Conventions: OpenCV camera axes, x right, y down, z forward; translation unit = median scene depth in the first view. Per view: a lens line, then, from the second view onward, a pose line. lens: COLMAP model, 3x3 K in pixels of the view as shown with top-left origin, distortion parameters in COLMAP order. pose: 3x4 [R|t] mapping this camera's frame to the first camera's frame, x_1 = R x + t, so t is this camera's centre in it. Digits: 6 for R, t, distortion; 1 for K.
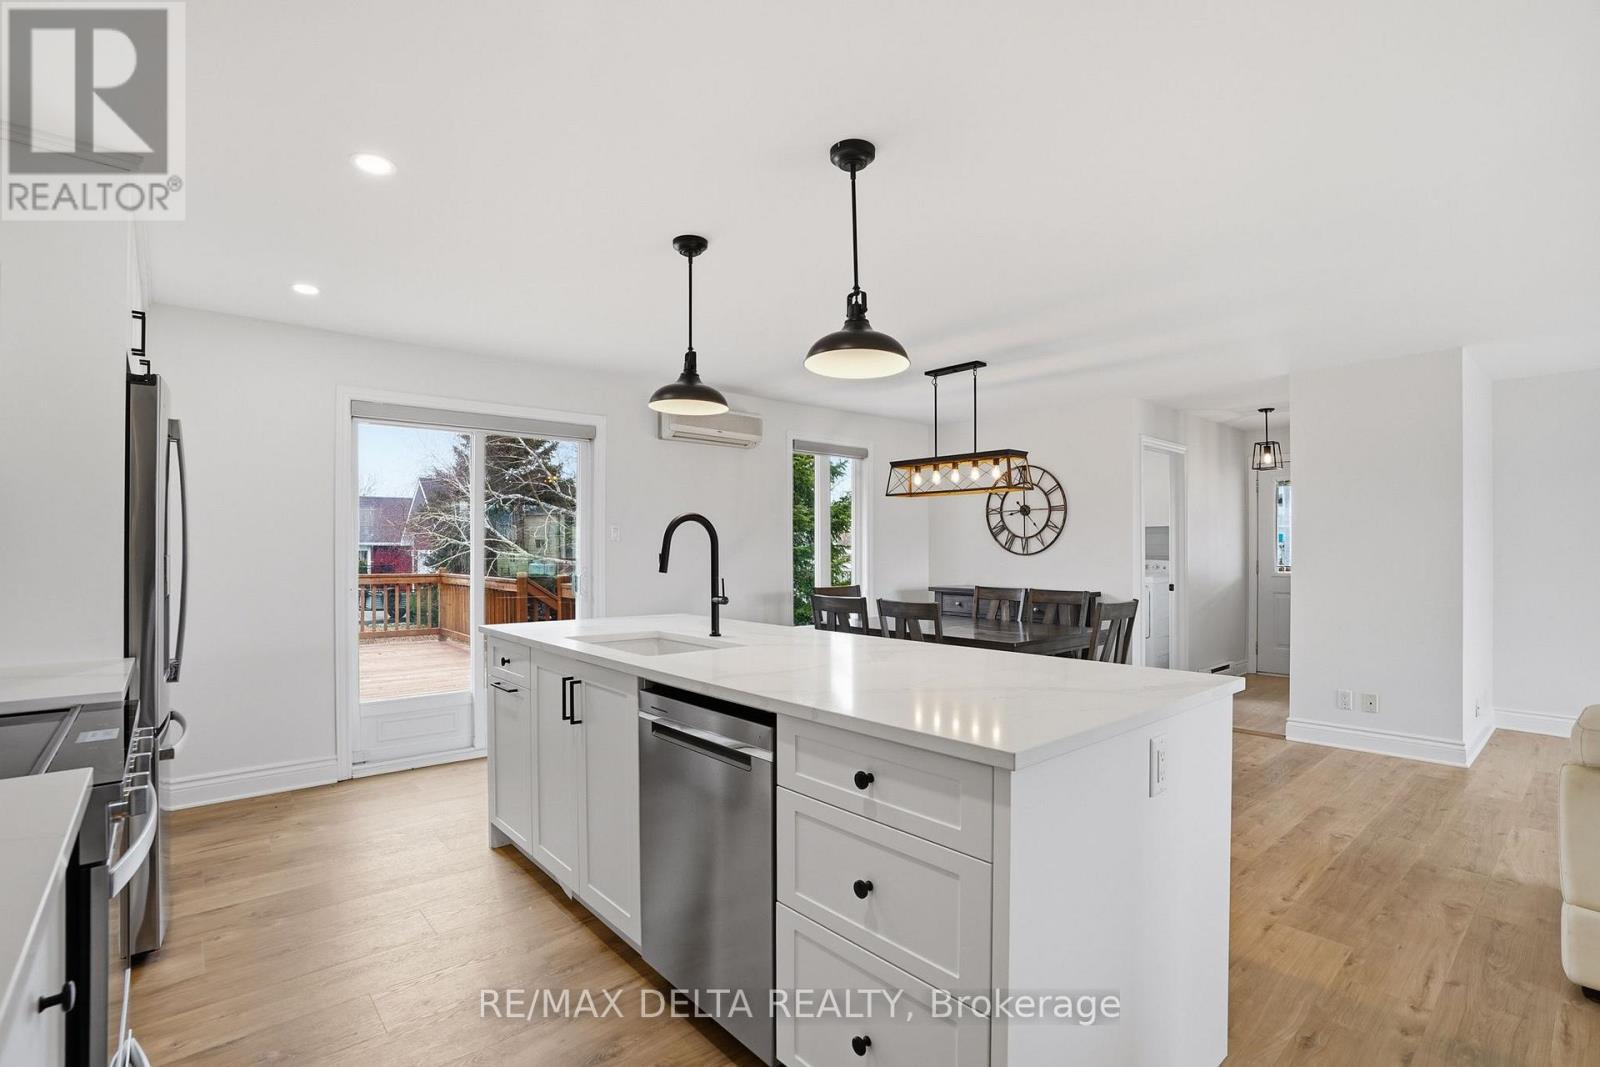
lens RADIAL K [[752.9, 0, 797.5], [0, 752.9, 548.1], [0, 0, 1]] dist [-0.067726, 0.026609]
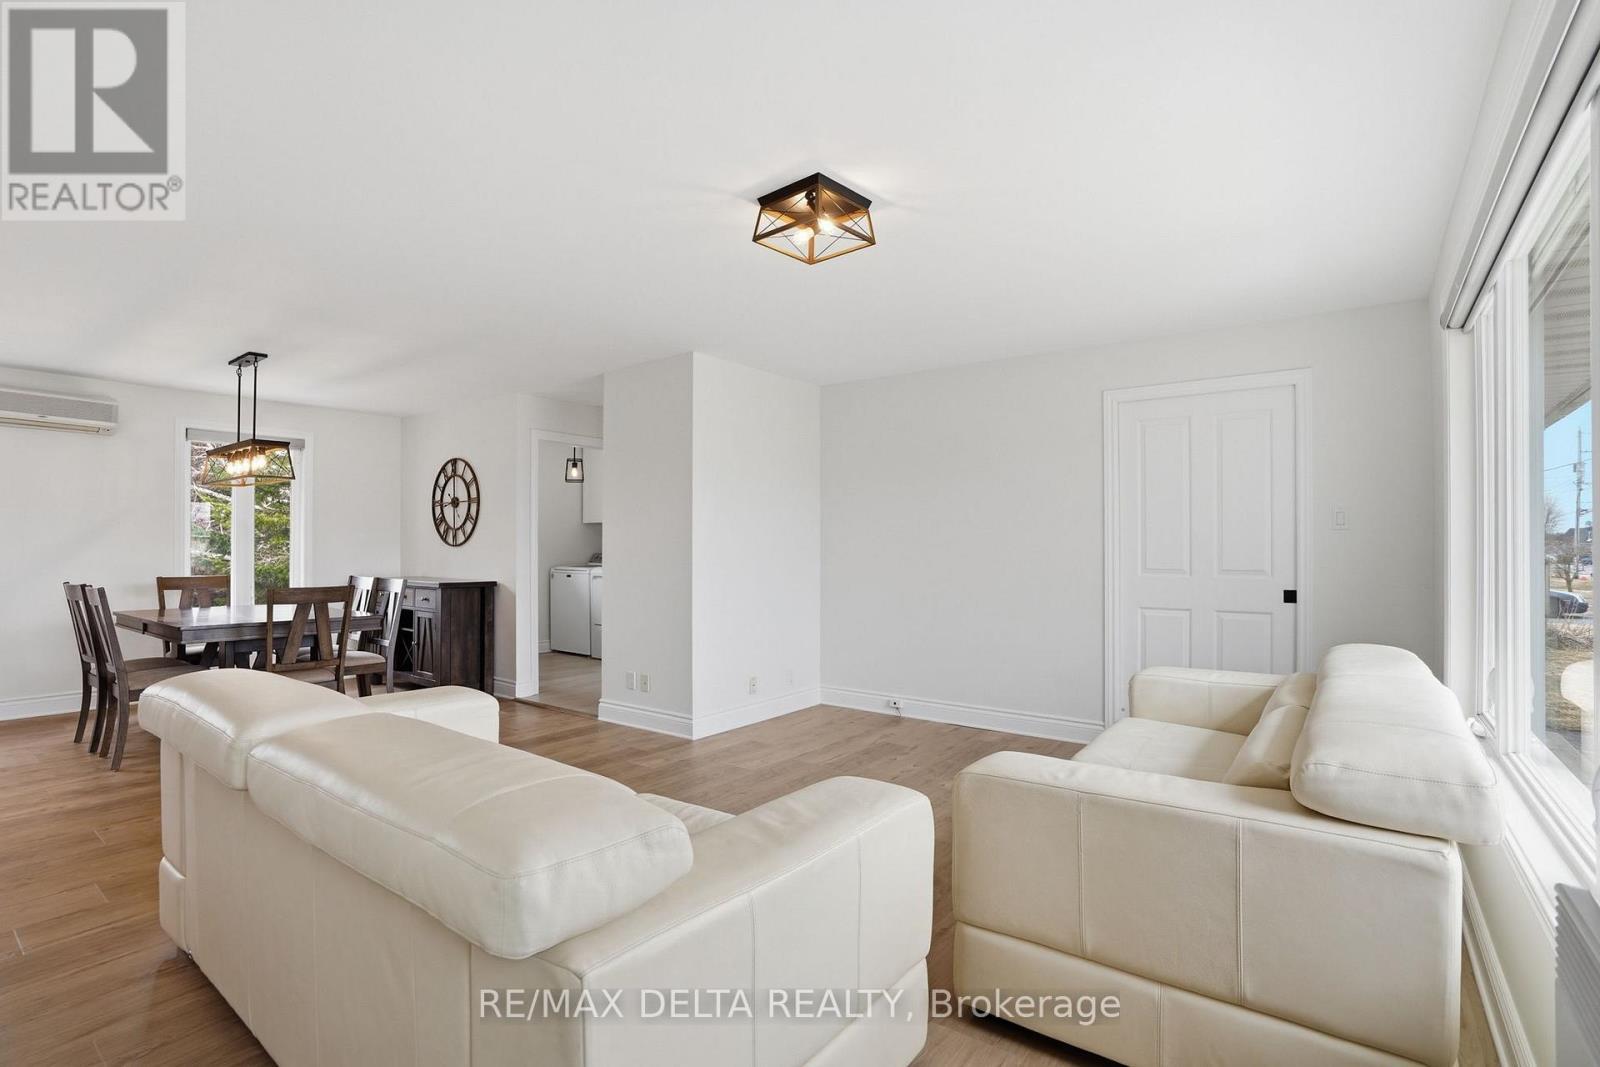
lens RADIAL K [[752.9, 0, 797.5], [0, 752.9, 548.1], [0, 0, 1]] dist [-0.067726, 0.026609]
pose [[0.980642, 0.003236, 0.195781, 0.669471], [-0.003351, 0.999994, 0.000257, 0.011920], [-0.195779, -0.000908, 0.980648, -0.101834]]
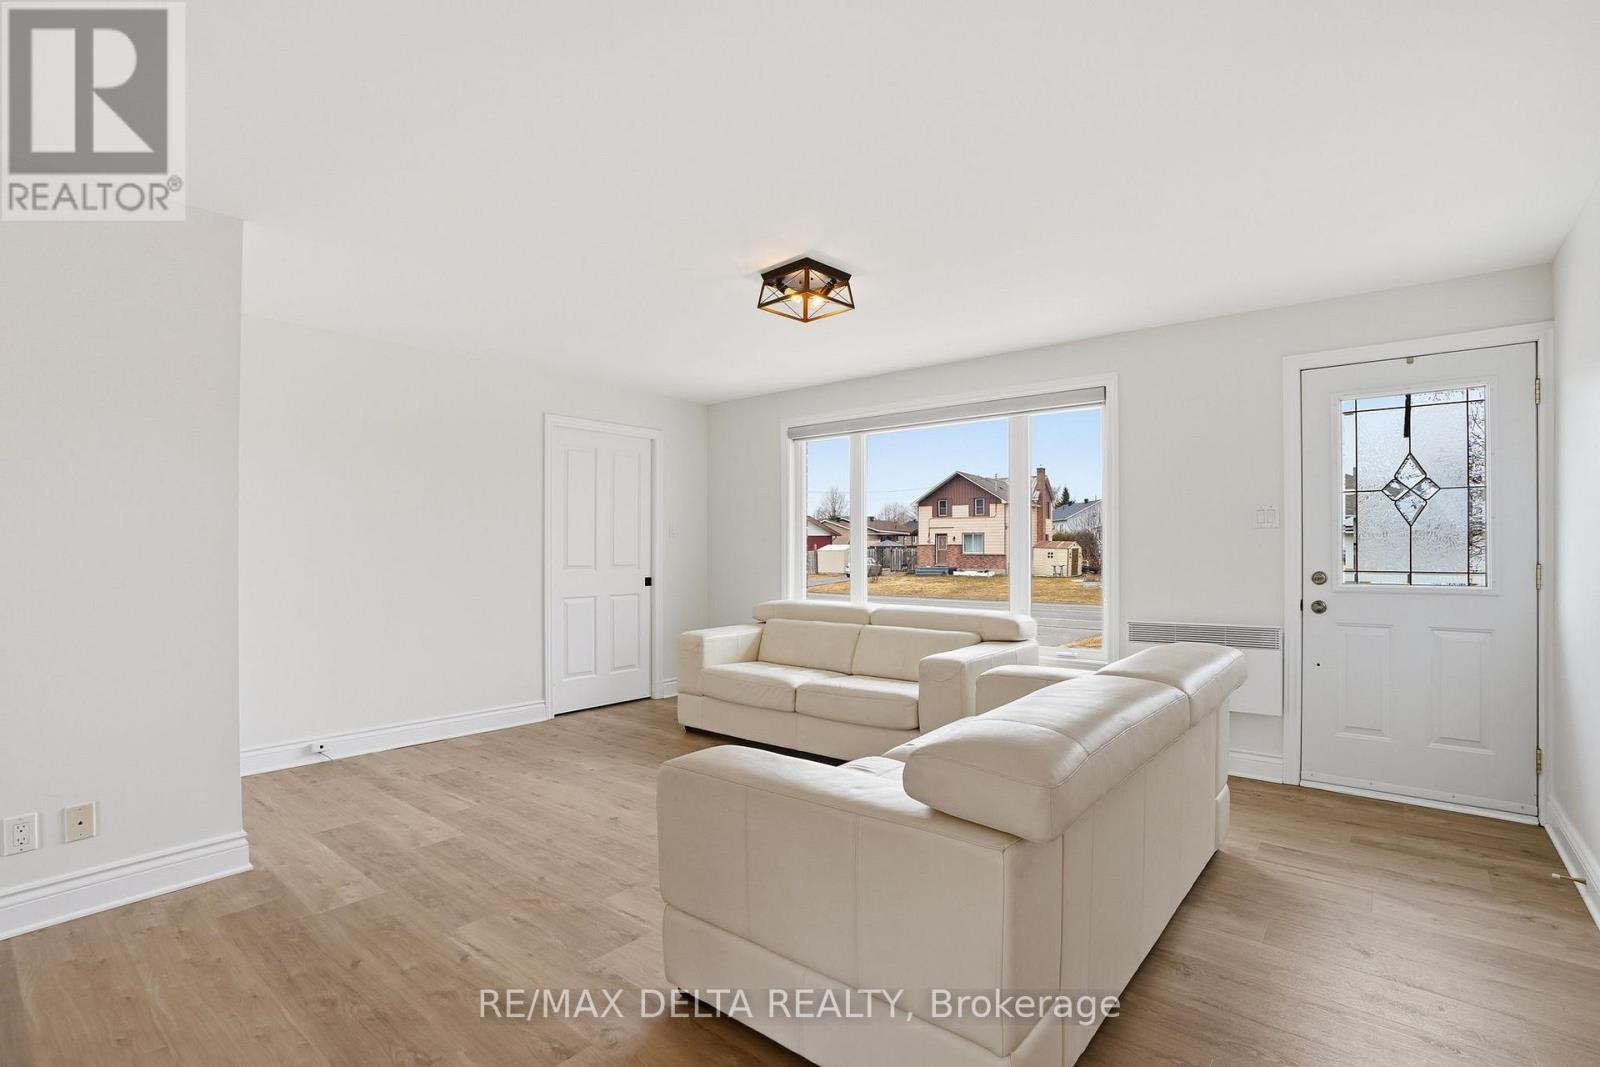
lens RADIAL K [[752.9, 0, 797.5], [0, 752.9, 548.1], [0, 0, 1]] dist [-0.067726, 0.026609]
pose [[-0.162450, 0.004015, 0.986709, 0.158715], [-0.000535, 0.999991, -0.004157, 0.013992], [-0.986717, -0.001203, -0.162446, 0.484698]]
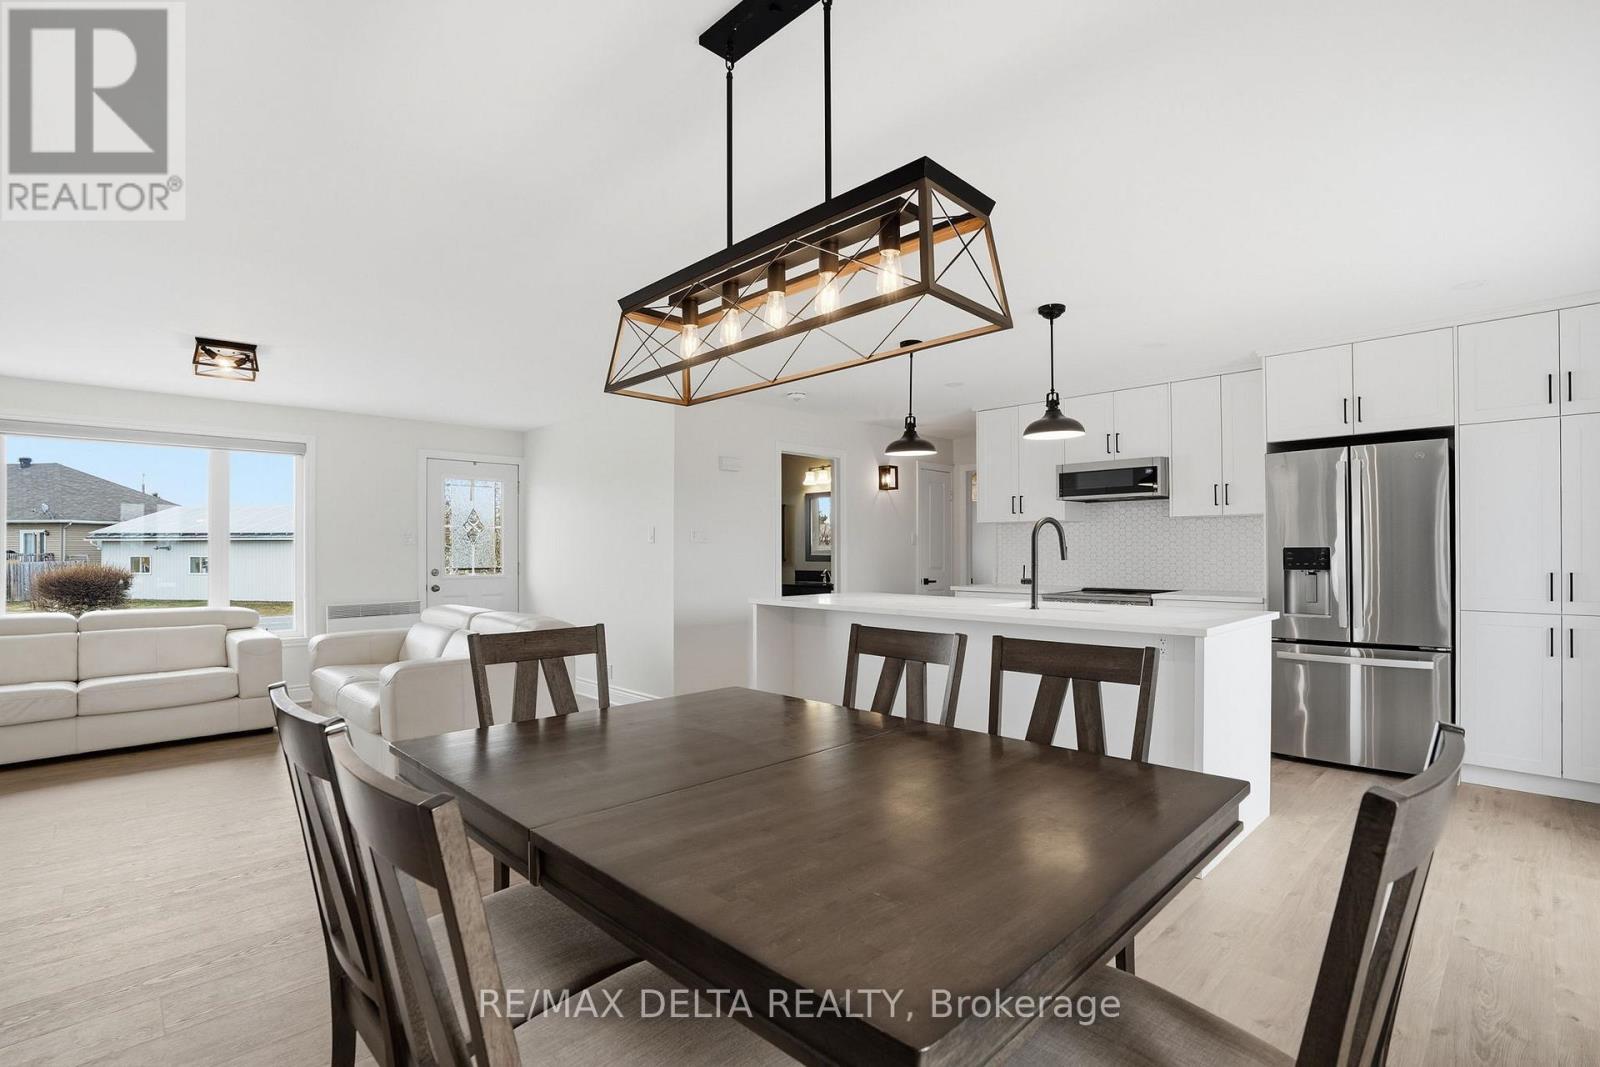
lens RADIAL K [[752.9, 0, 797.5], [0, 752.9, 548.1], [0, 0, 1]] dist [-0.067726, 0.026609]
pose [[-0.998621, 0.006652, -0.052076, 0.194328], [0.007100, 0.999939, -0.008415, 0.011953], [0.052017, -0.008773, -0.998608, 1.145828]]
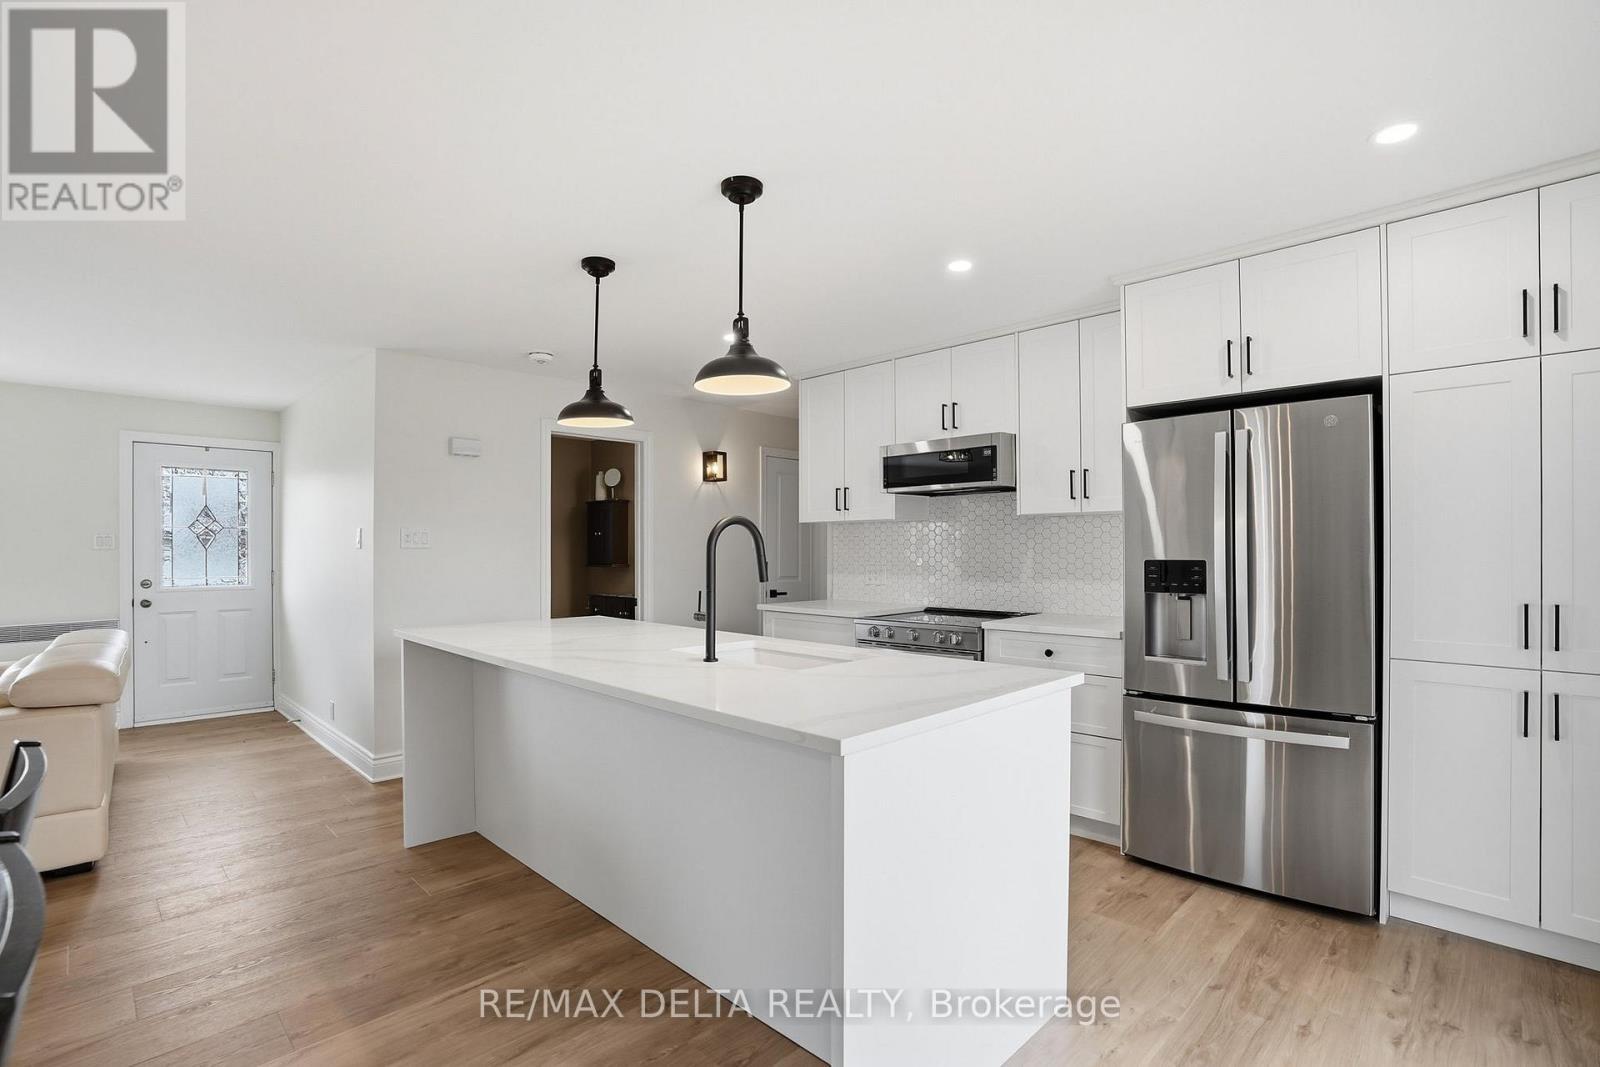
lens RADIAL K [[752.9, 0, 797.5], [0, 752.9, 548.1], [0, 0, 1]] dist [-0.067726, 0.026609]
pose [[-0.997573, 0.006359, -0.069335, -0.062075], [0.006718, 0.999965, -0.004950, 0.001314], [0.069301, -0.005404, -0.997581, 0.925165]]
